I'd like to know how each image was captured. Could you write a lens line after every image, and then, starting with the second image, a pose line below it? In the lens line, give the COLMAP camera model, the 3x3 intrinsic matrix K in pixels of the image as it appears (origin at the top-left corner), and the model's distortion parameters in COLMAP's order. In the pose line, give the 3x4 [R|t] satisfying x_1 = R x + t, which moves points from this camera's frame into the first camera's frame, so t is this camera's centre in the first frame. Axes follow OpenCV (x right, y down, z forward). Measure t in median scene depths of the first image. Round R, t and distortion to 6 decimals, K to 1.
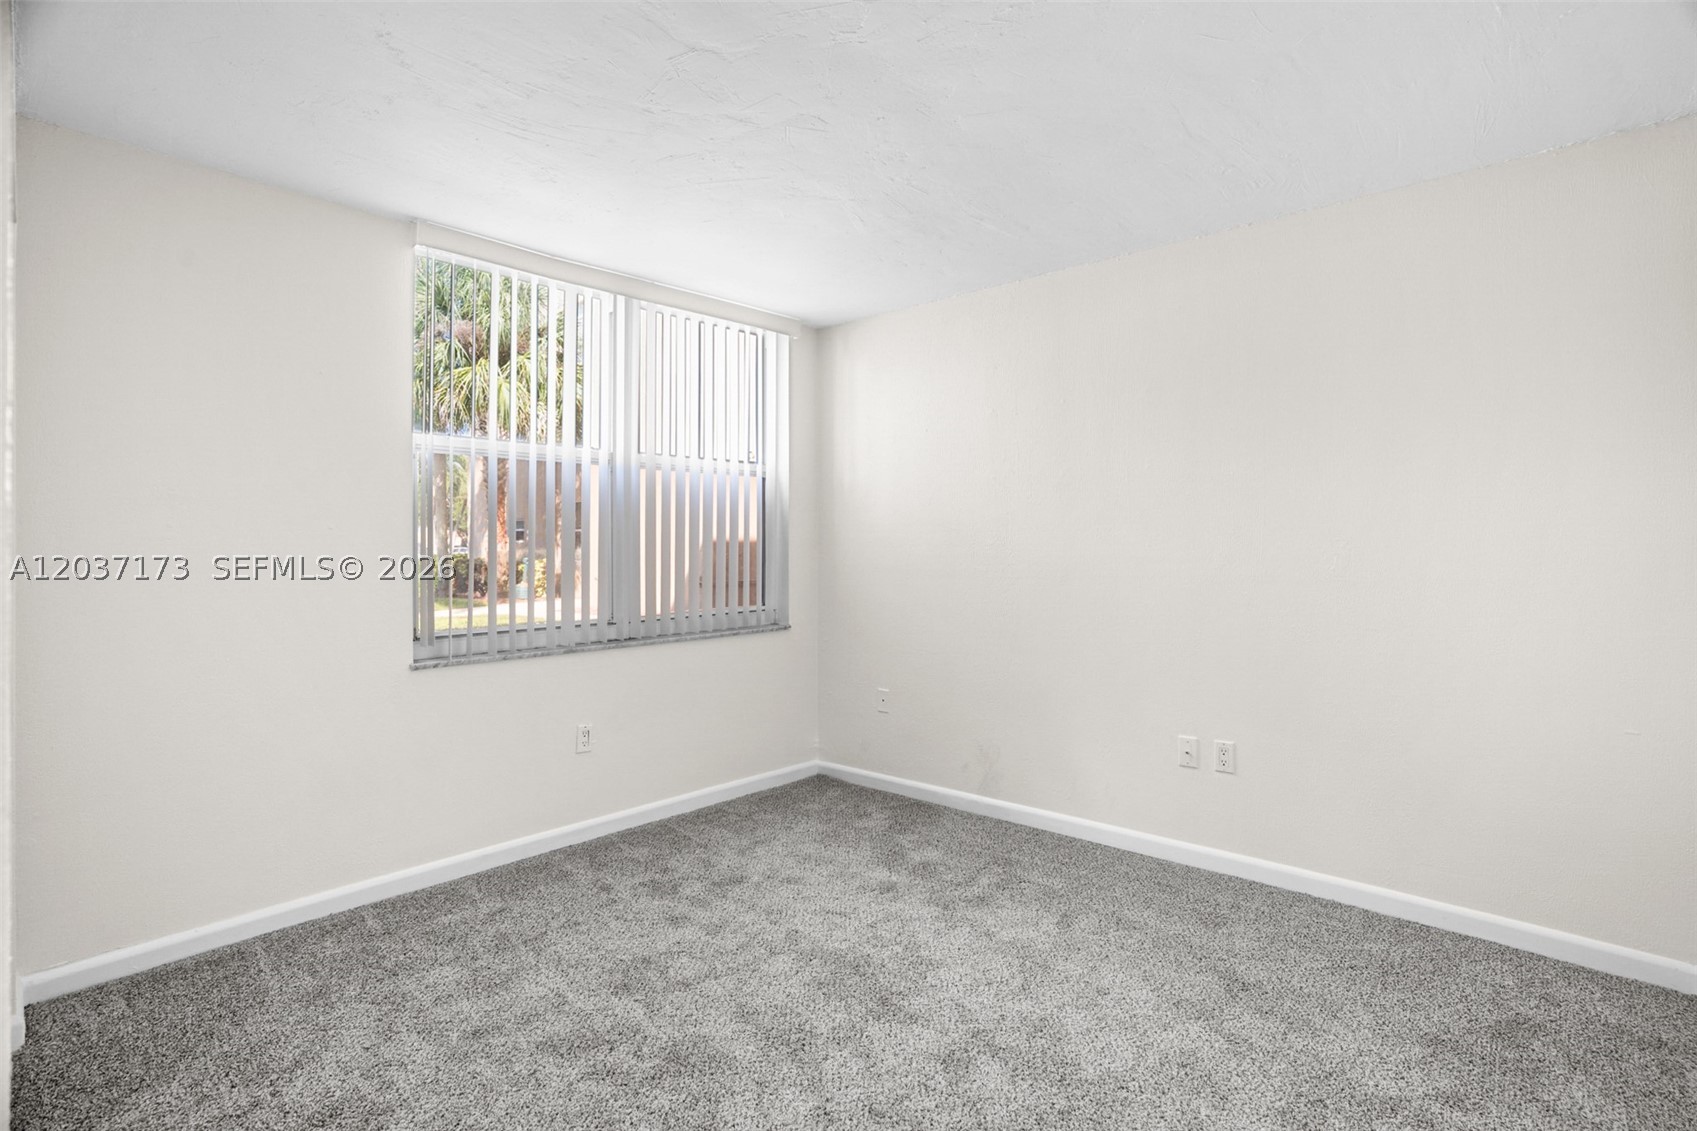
lens RADIAL K [[786.4, 0, 847.3], [0, 786.4, 549.6], [0, 0, 1]] dist [-0.064875, 0.022892]
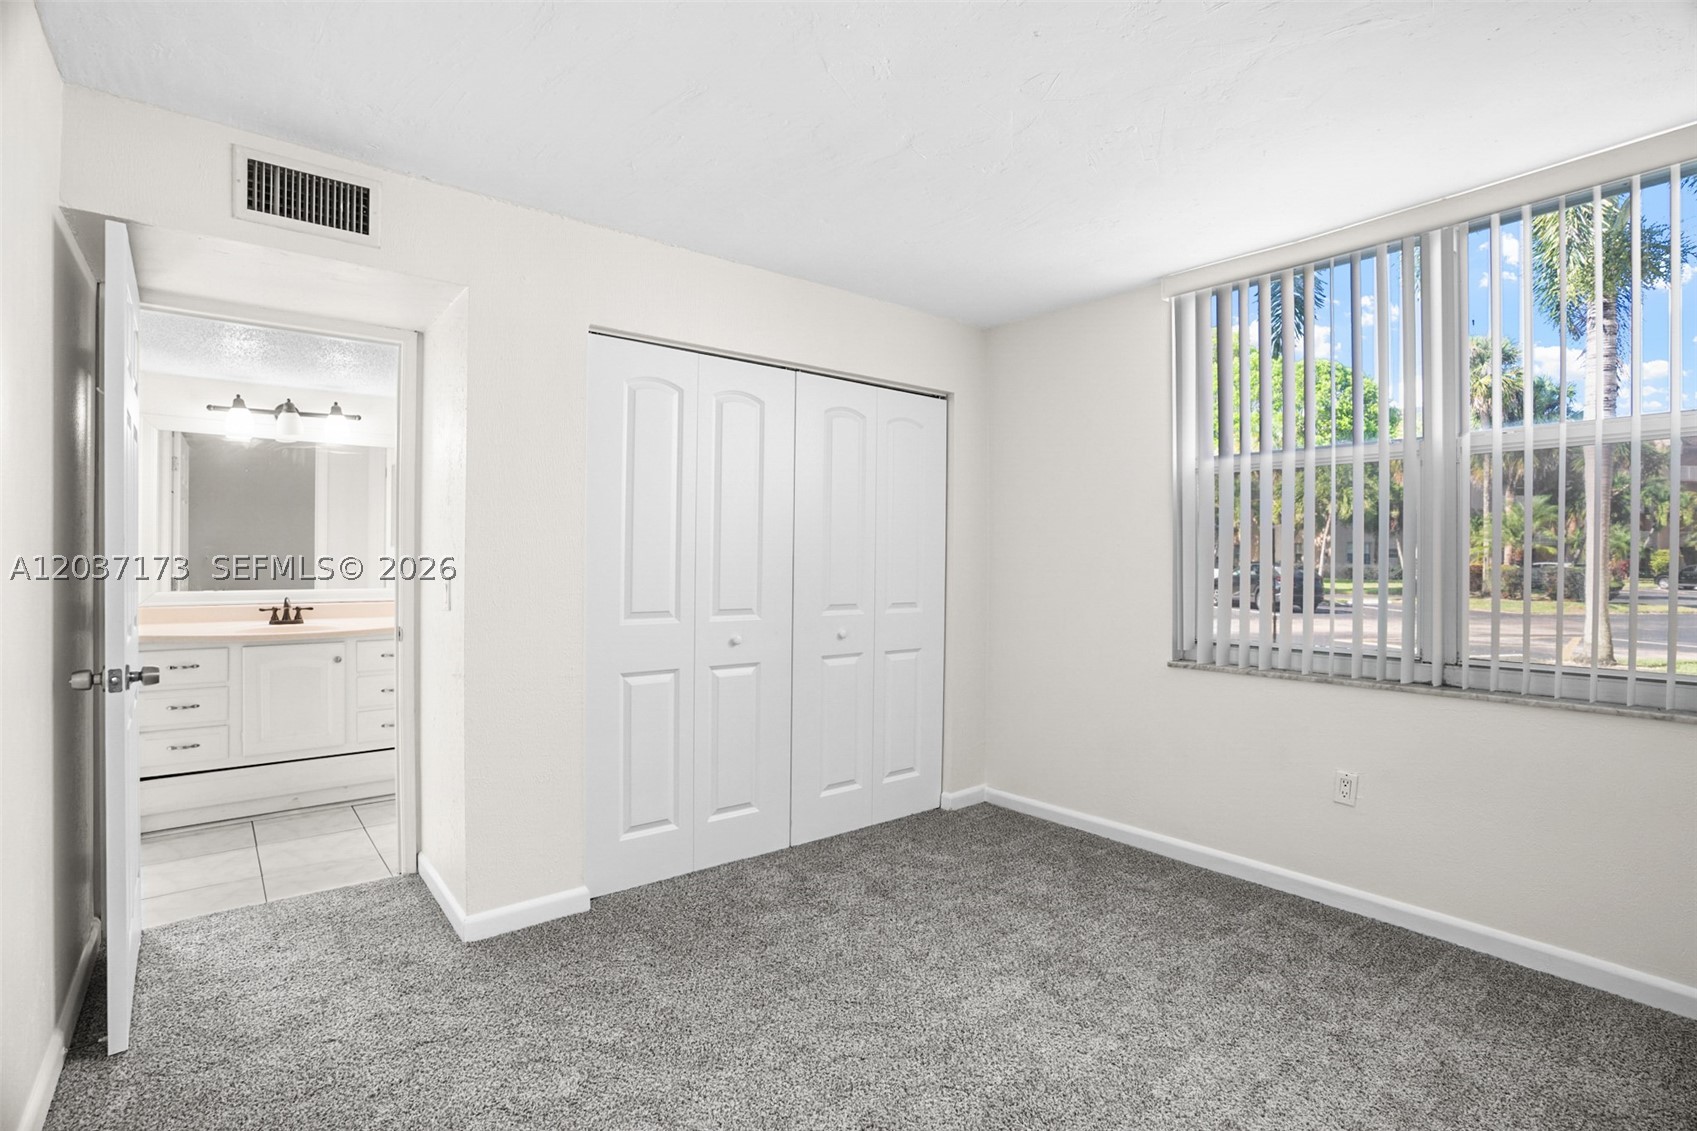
lens RADIAL K [[786.4, 0, 853.5], [0, 786.4, 557.5], [0, 0, 1]] dist [-0.064875, 0.022892]
pose [[-0.134455, 0.005160, -0.990906, 0.598293], [-0.006709, 0.999959, 0.006118, -0.009564], [0.990897, 0.007471, -0.134415, 0.626553]]
